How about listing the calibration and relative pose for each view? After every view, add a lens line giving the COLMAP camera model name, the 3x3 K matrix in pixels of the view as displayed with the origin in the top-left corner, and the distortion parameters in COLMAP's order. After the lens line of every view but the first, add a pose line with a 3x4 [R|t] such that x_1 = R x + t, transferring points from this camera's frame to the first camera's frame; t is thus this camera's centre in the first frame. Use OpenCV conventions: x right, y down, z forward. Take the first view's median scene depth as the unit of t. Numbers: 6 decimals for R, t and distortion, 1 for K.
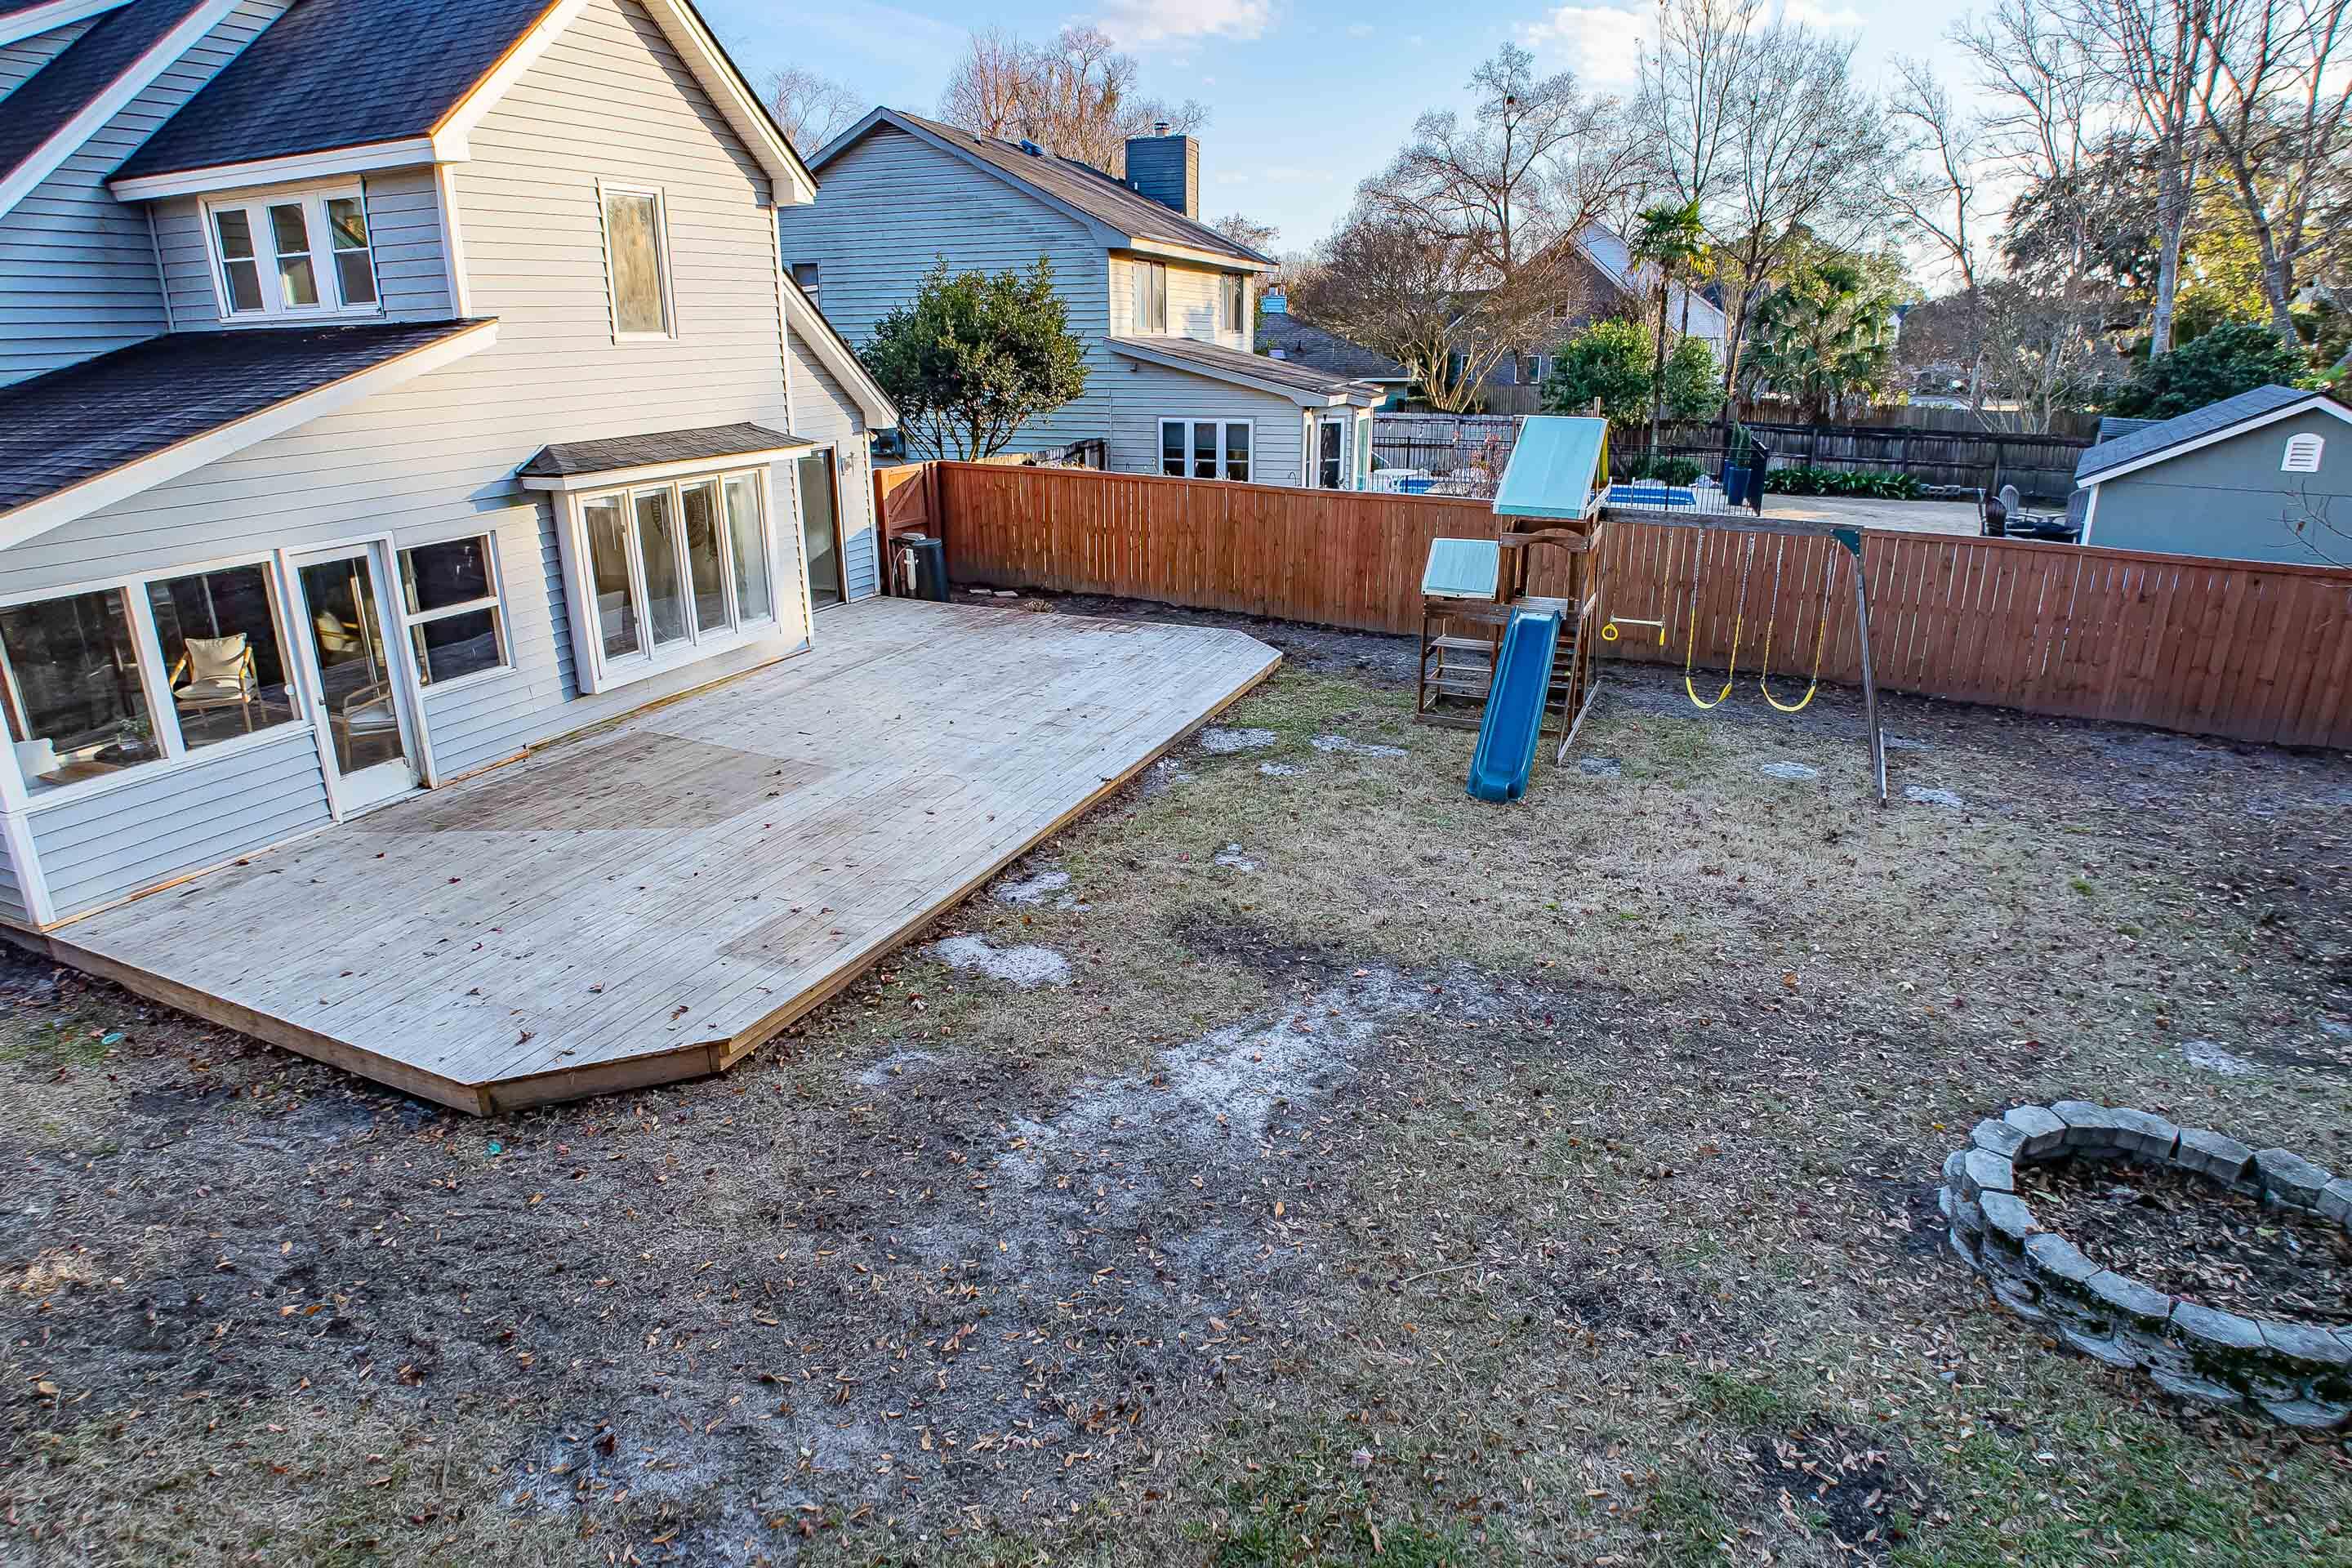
lens RADIAL K [[1291.6, 0, 1176.4], [0, 1291.6, 785.0], [0, 0, 1]] dist [-0.070689, 0.004600]
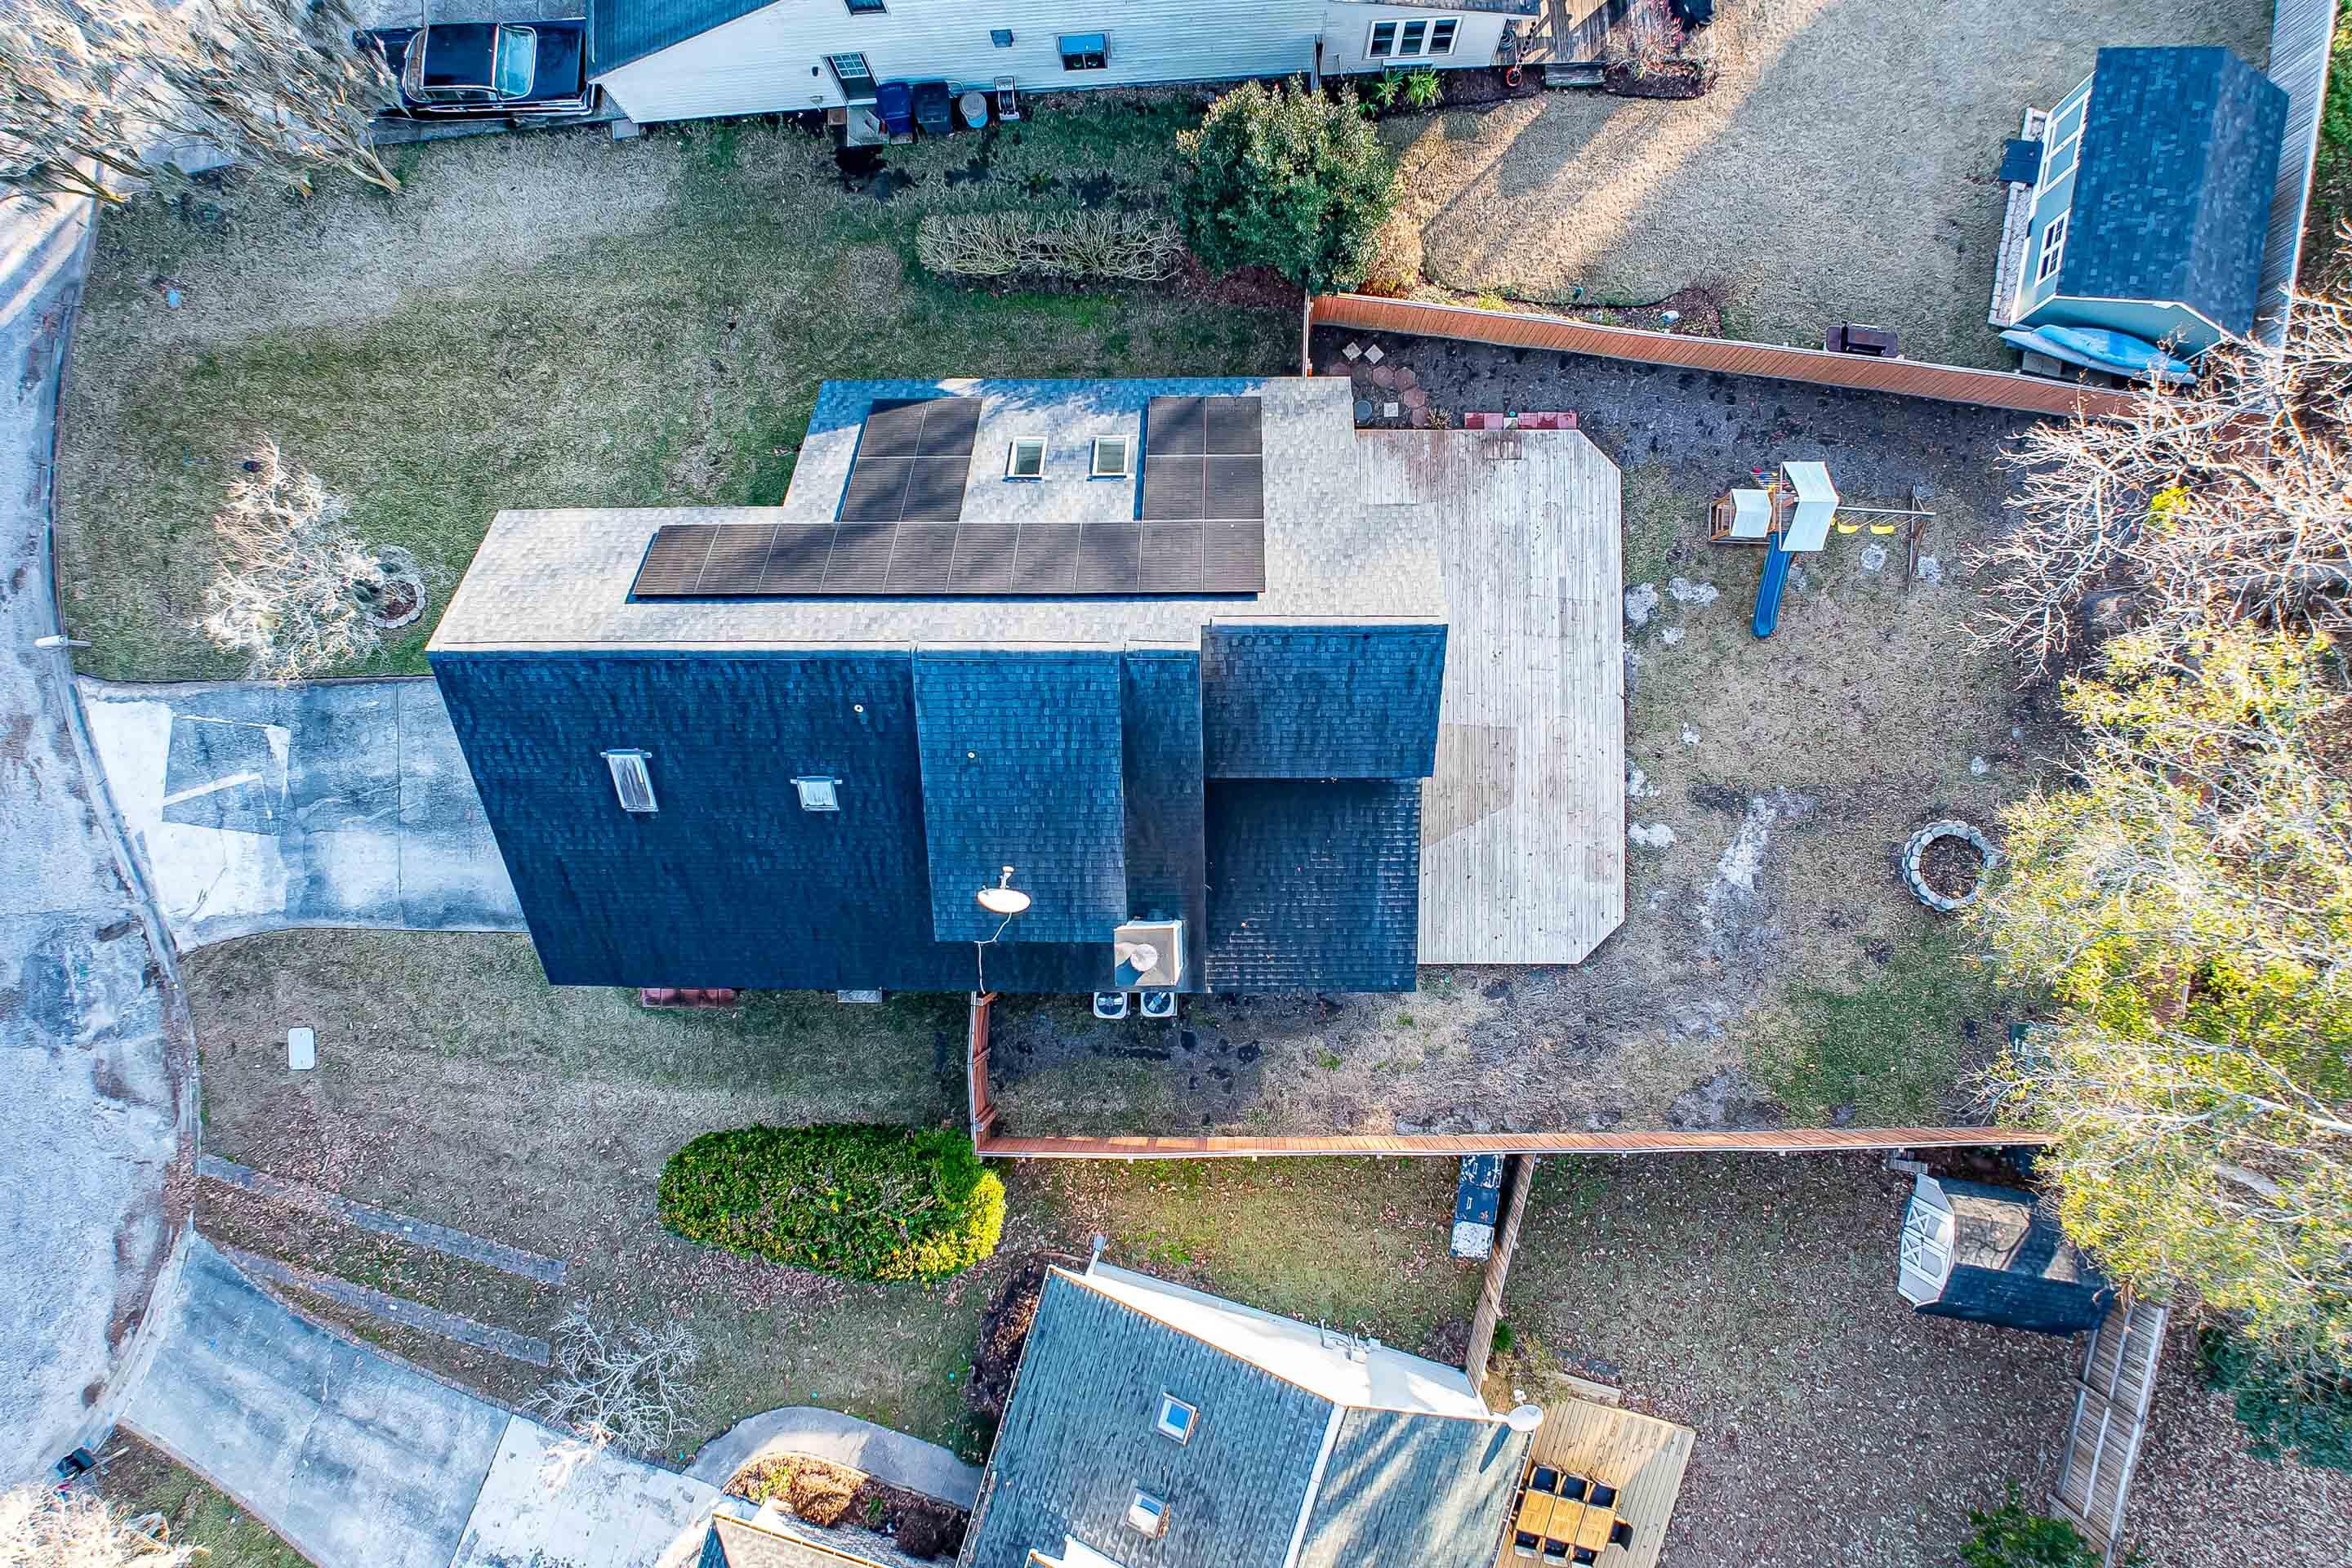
lens RADIAL K [[1291.6, 0, 1179.8], [0, 1291.6, 787.6], [0, 0, 1]] dist [-0.070689, 0.004600]
pose [[0.922708, -0.384602, -0.026295, -0.909695], [0.165628, 0.333920, 0.927936, -2.555517], [-0.348105, -0.860569, 0.371812, 0.255089]]
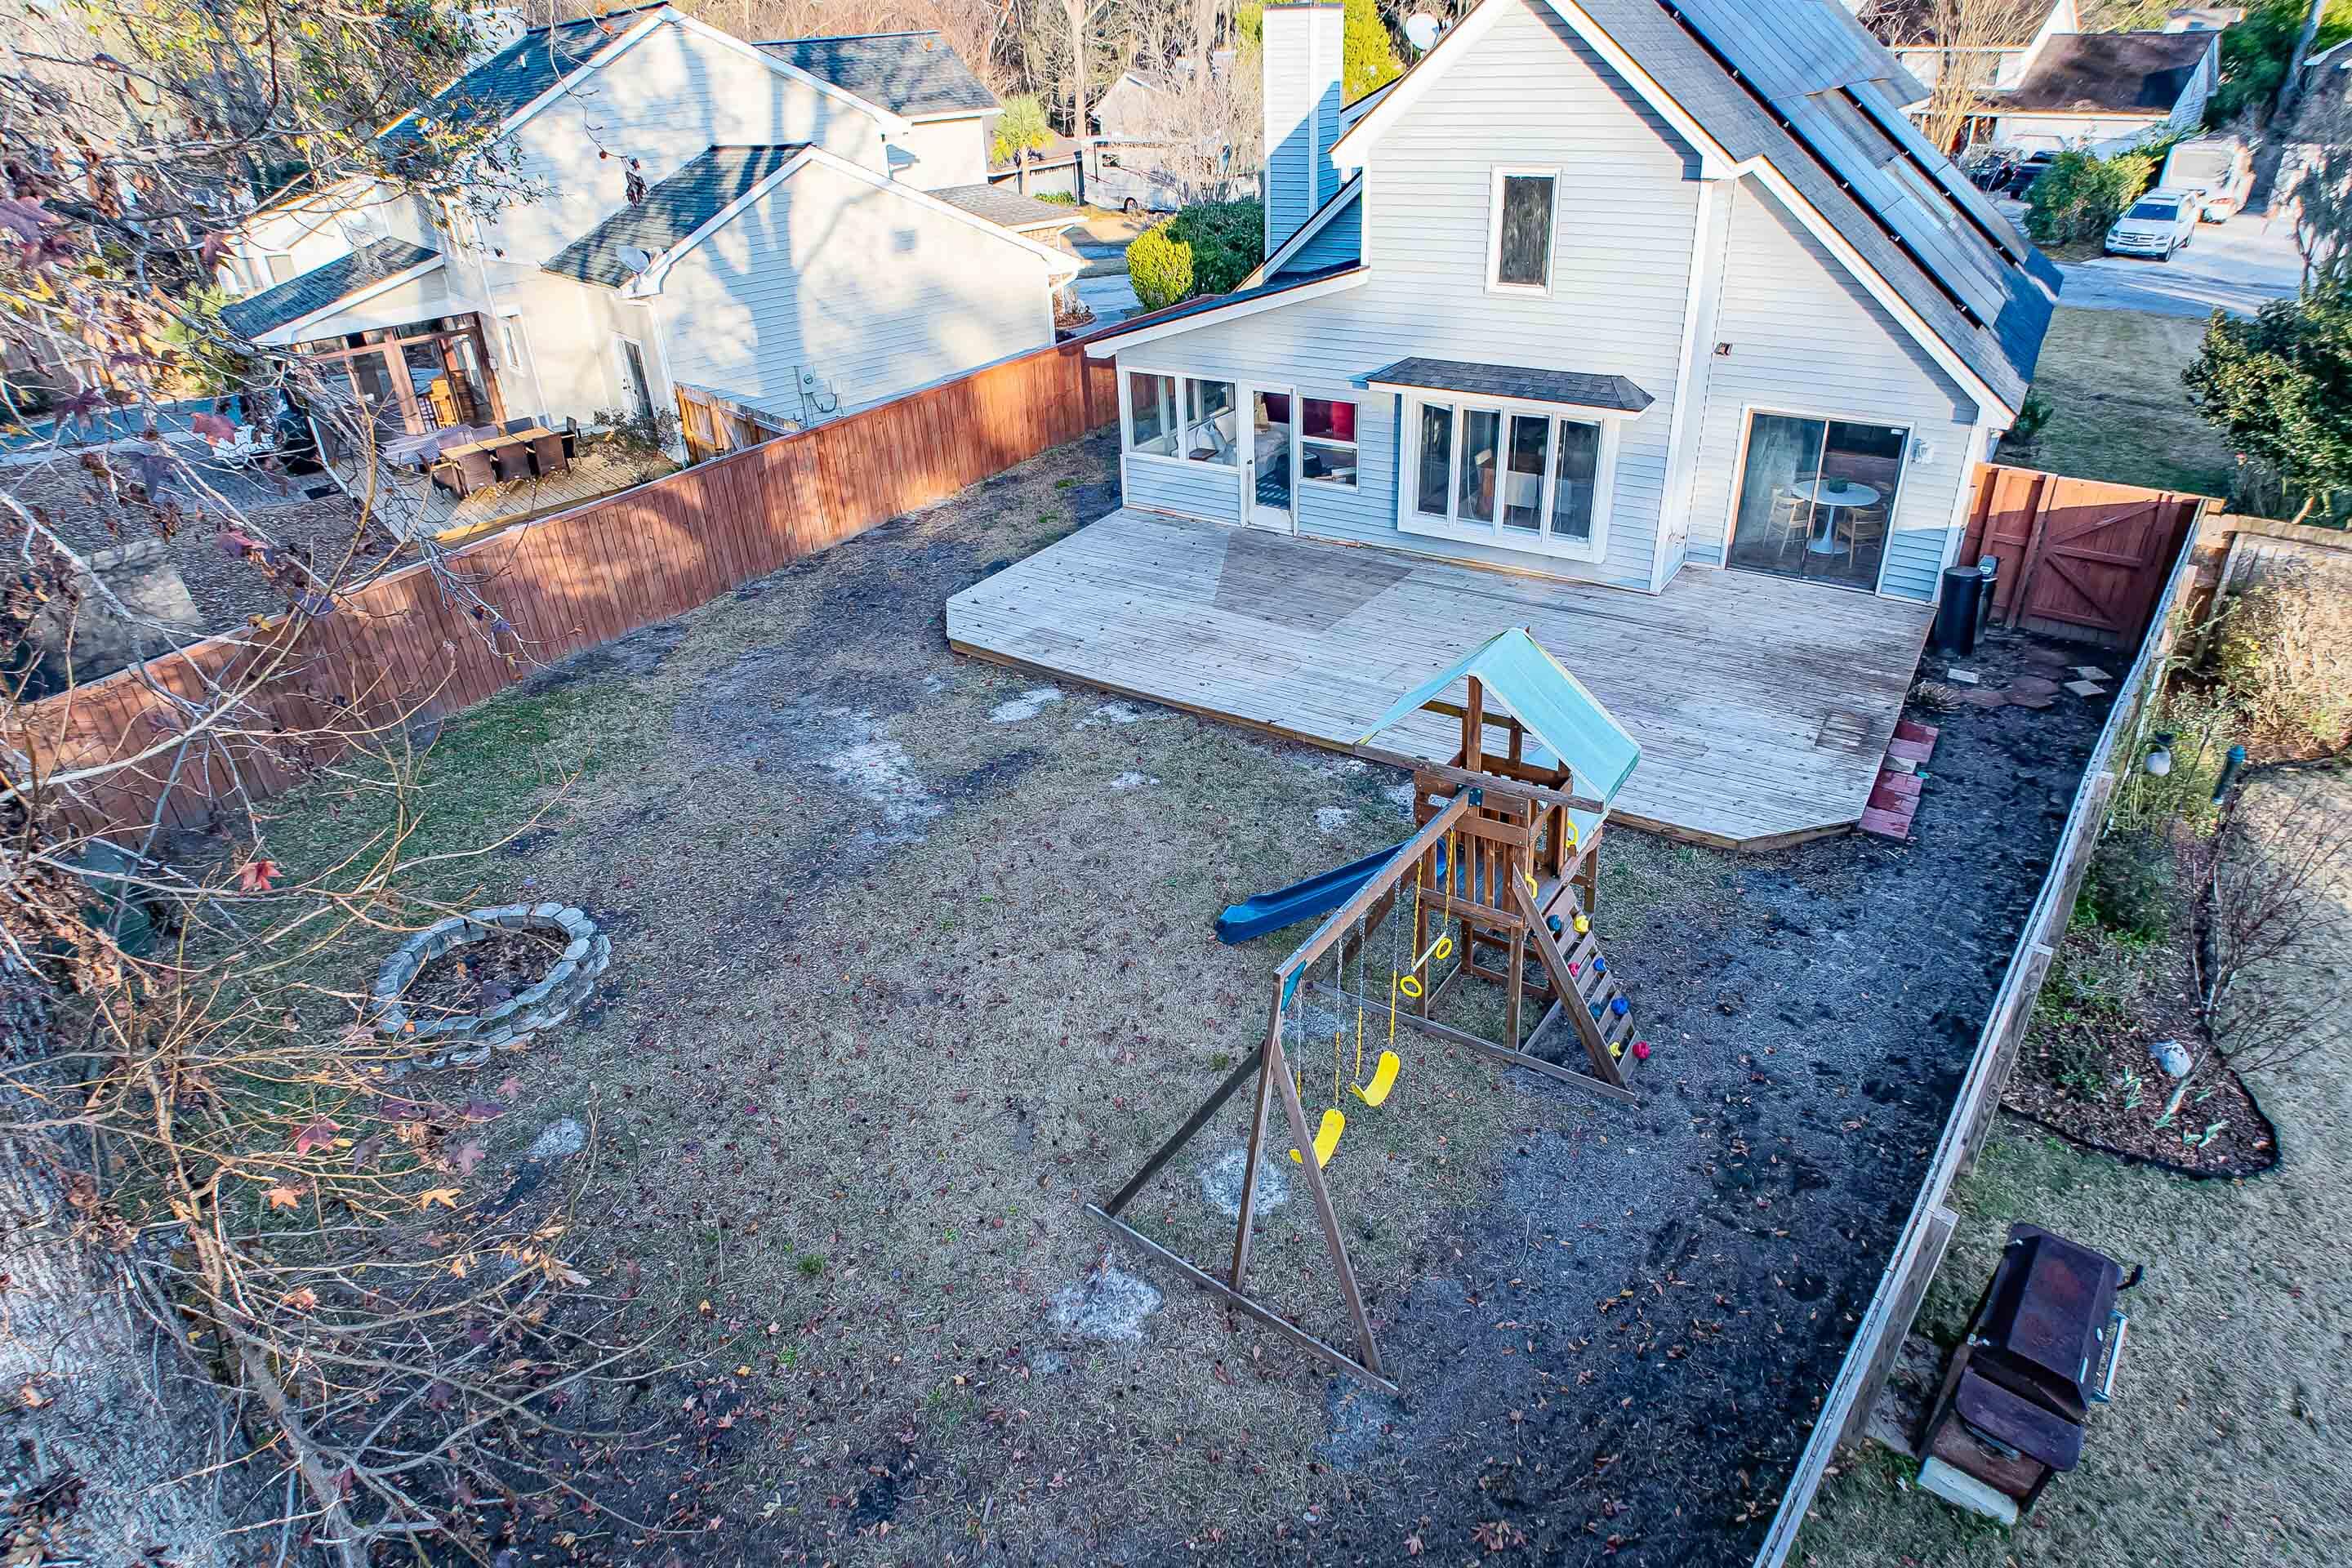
lens RADIAL K [[1291.6, 0, 1183.8], [0, 1291.6, 784.4], [0, 0, 1]] dist [-0.070689, 0.004600]
pose [[-0.192164, 0.504979, -0.841469, 1.131995], [-0.279694, 0.793705, 0.540188, -0.658350], [0.940662, 0.339158, -0.011282, 1.033657]]
